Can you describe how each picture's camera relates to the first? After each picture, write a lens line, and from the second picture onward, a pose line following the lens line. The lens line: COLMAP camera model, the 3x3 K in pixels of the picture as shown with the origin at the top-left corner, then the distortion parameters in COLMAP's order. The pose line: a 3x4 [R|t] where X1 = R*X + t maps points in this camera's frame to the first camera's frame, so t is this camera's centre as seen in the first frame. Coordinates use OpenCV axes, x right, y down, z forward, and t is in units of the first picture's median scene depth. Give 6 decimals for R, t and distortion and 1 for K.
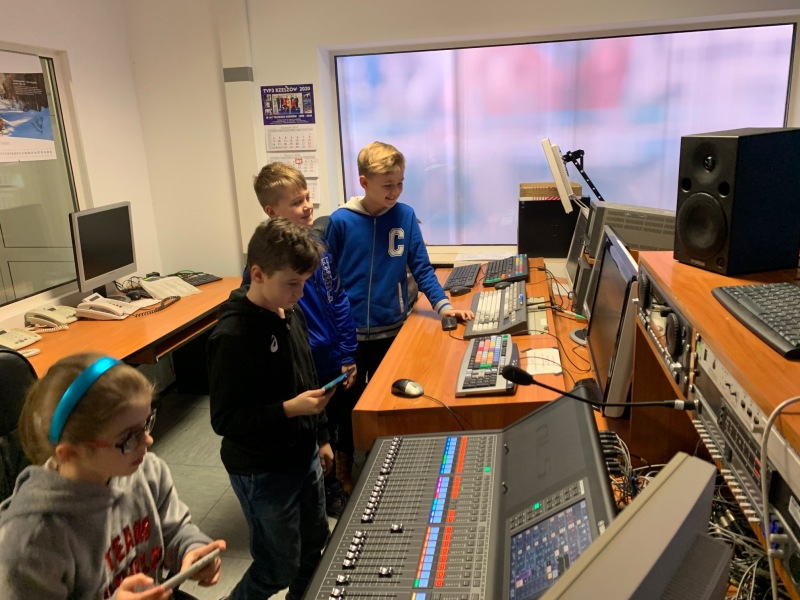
lens RADIAL K [[603.7, 0, 400.3], [0, 603.7, 288.4], [0, 0, 1]] dist [0.040324, -0.041295]
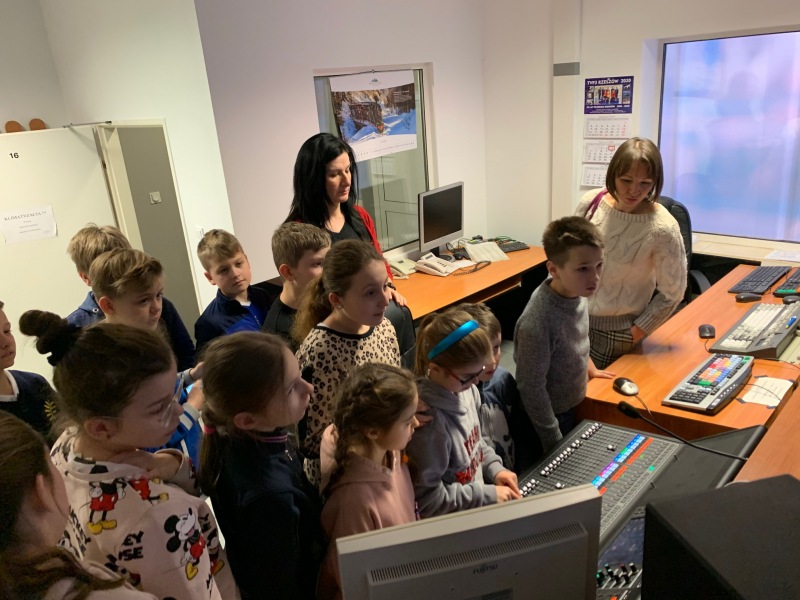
lens RADIAL K [[603.7, 0, 400.3], [0, 603.7, 288.4], [0, 0, 1]] dist [0.040324, -0.041295]
pose [[0.838851, 0.157318, -0.521133, 0.133627], [-0.099798, 0.985549, 0.136871, -0.084012], [0.535135, -0.062806, 0.842429, -0.141181]]
